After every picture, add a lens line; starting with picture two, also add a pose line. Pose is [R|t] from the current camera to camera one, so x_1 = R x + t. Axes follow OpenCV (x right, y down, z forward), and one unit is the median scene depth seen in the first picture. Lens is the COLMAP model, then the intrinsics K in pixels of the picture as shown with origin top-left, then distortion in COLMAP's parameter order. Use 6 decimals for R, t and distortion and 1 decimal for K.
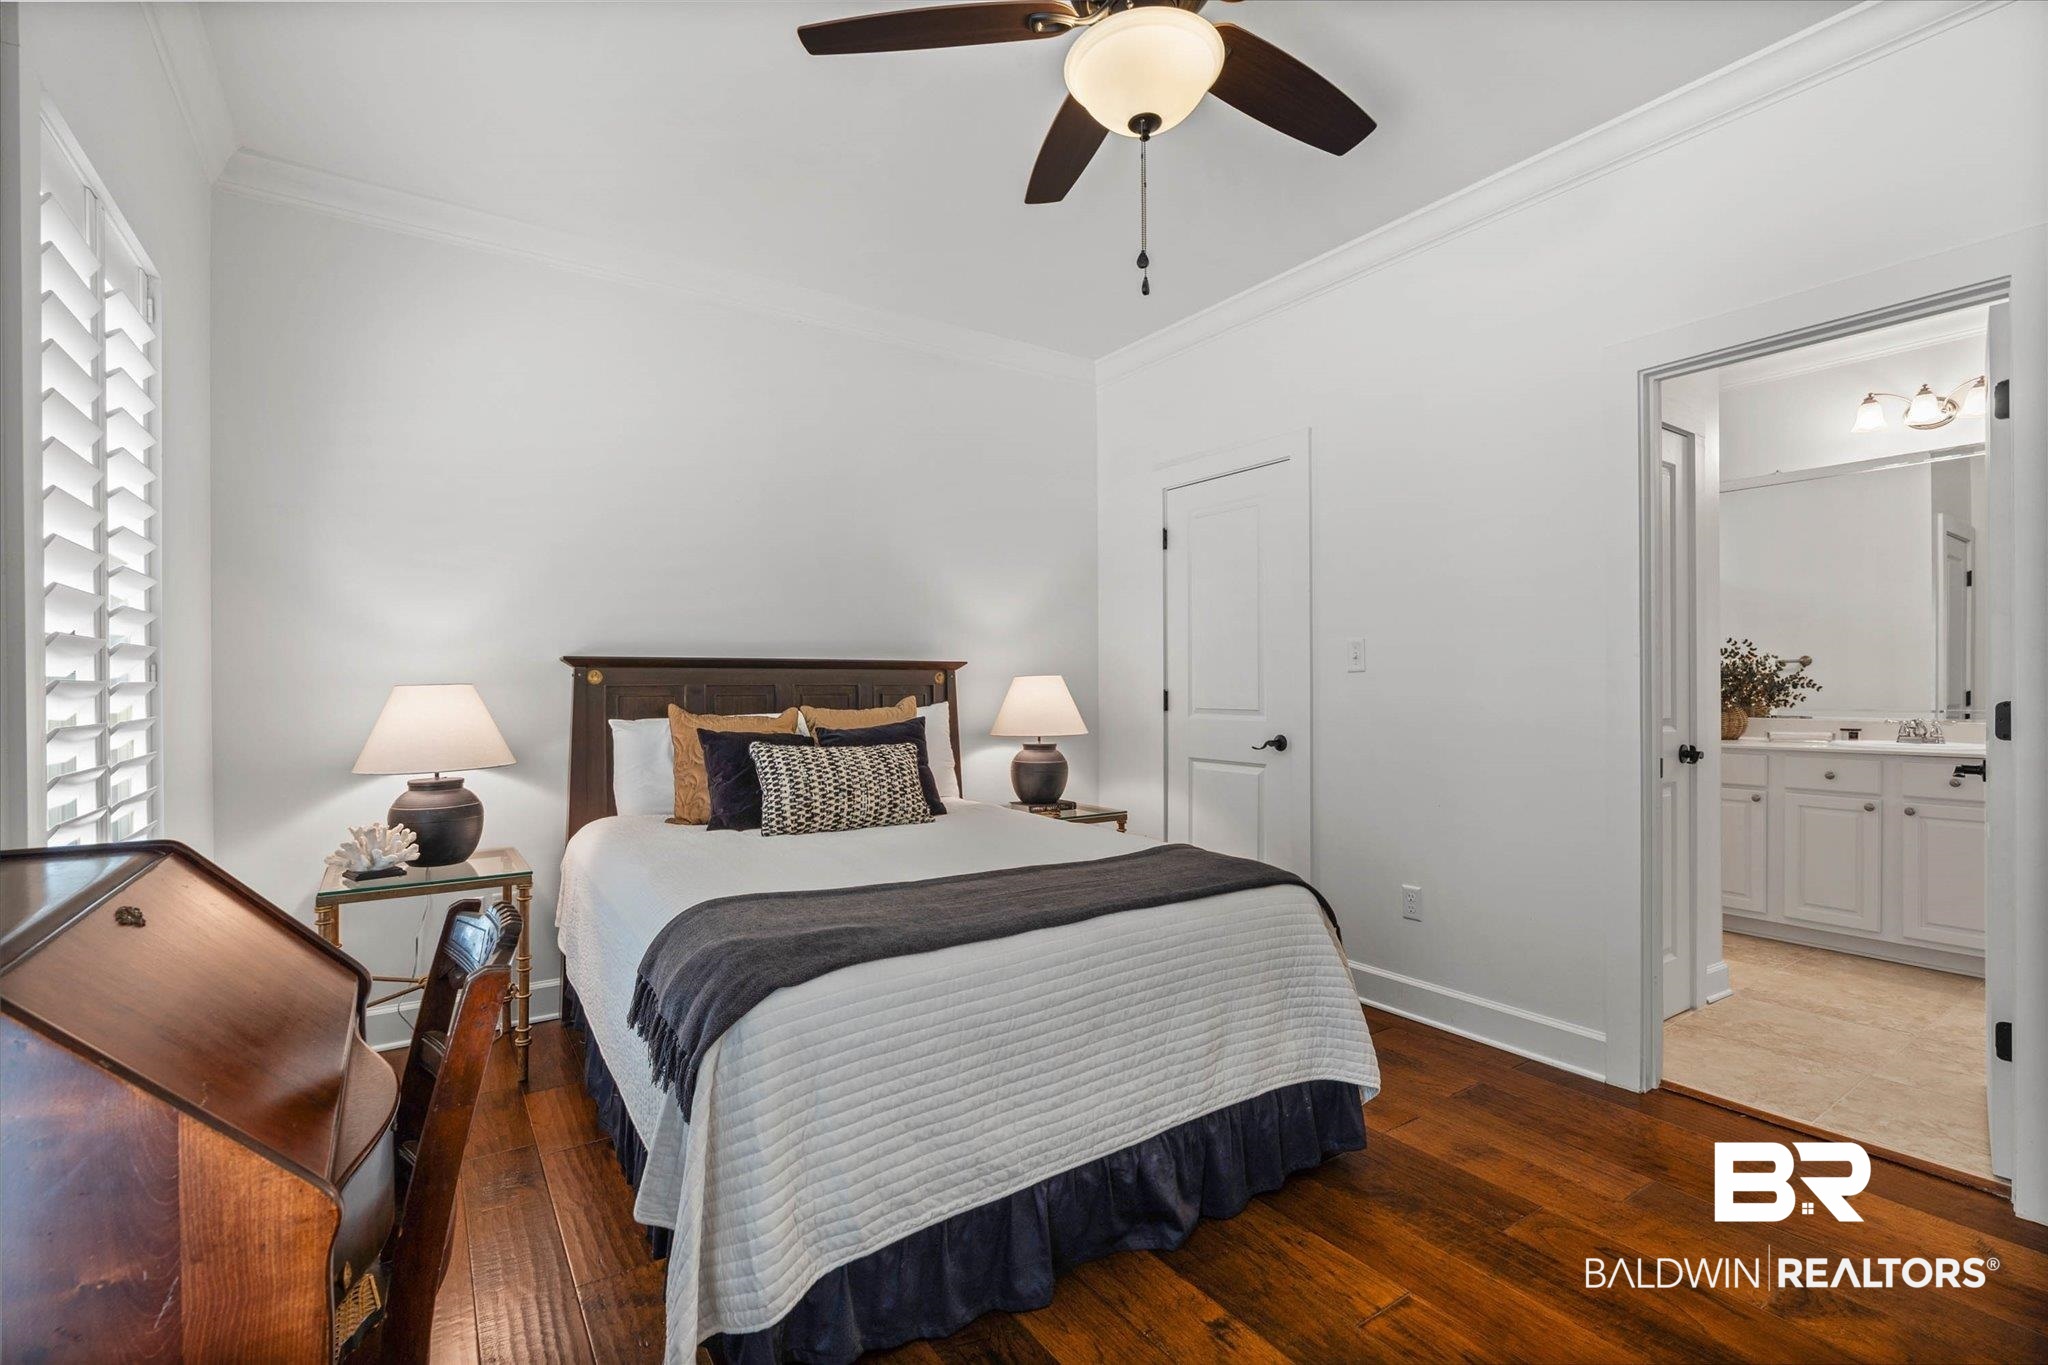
lens RADIAL K [[934.5, 0, 1028.3], [0, 934.5, 692.8], [0, 0, 1]] dist [-0.026502, -0.000068]
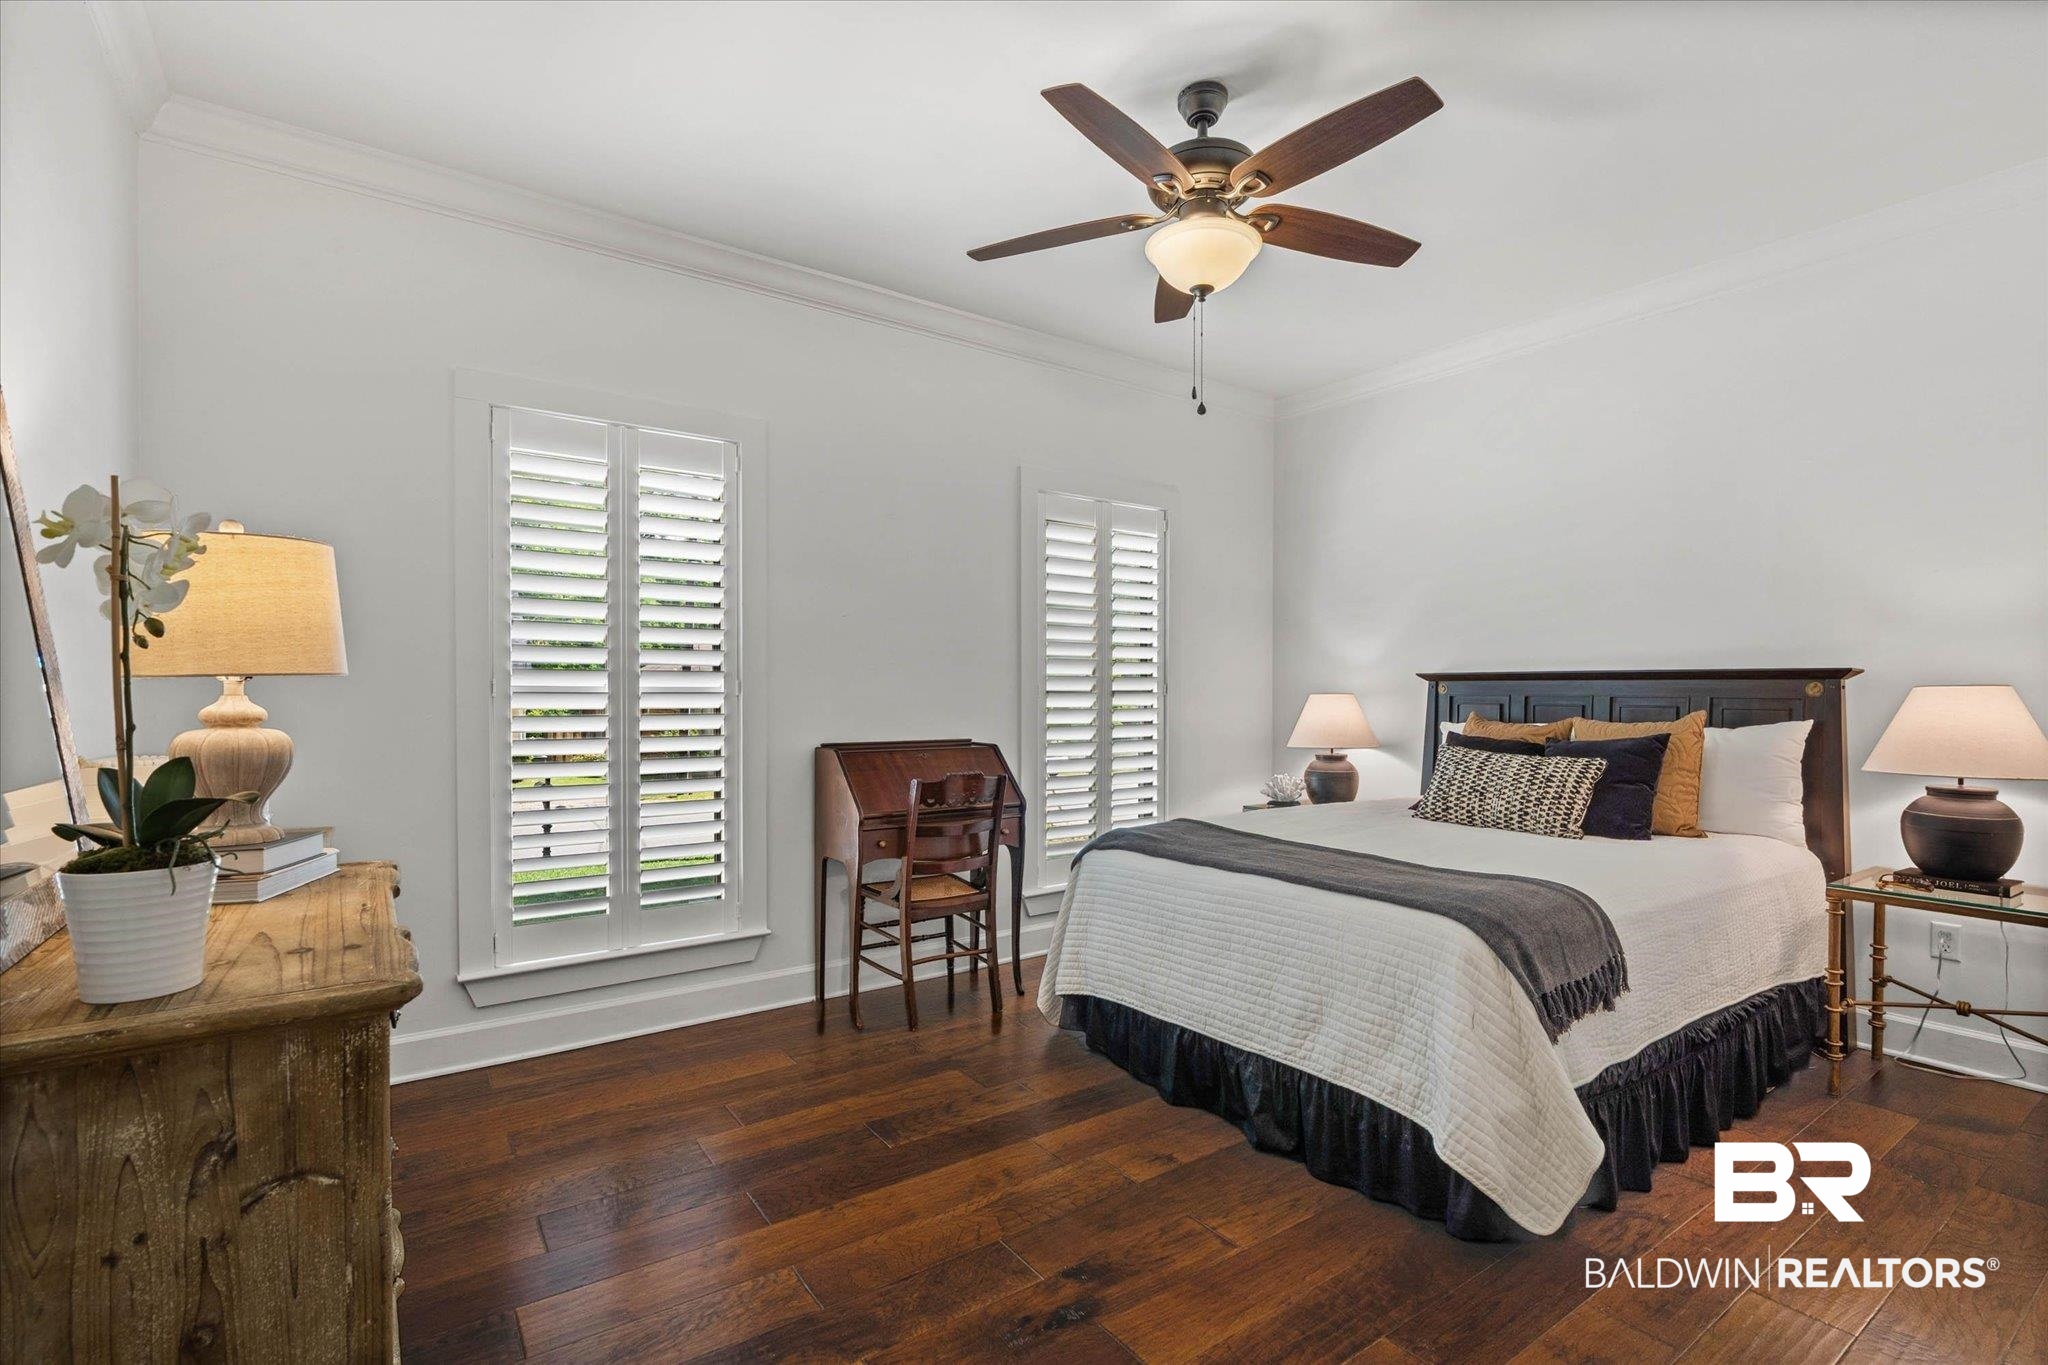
lens RADIAL K [[934.5, 0, 1023.9], [0, 934.5, 681.6], [0, 0, 1]] dist [-0.026502, -0.000068]
pose [[0.008050, 0.002172, -0.999965, 0.884954], [-0.001241, 0.999997, 0.002162, -0.030790], [0.999967, 0.001224, 0.008052, 0.407829]]
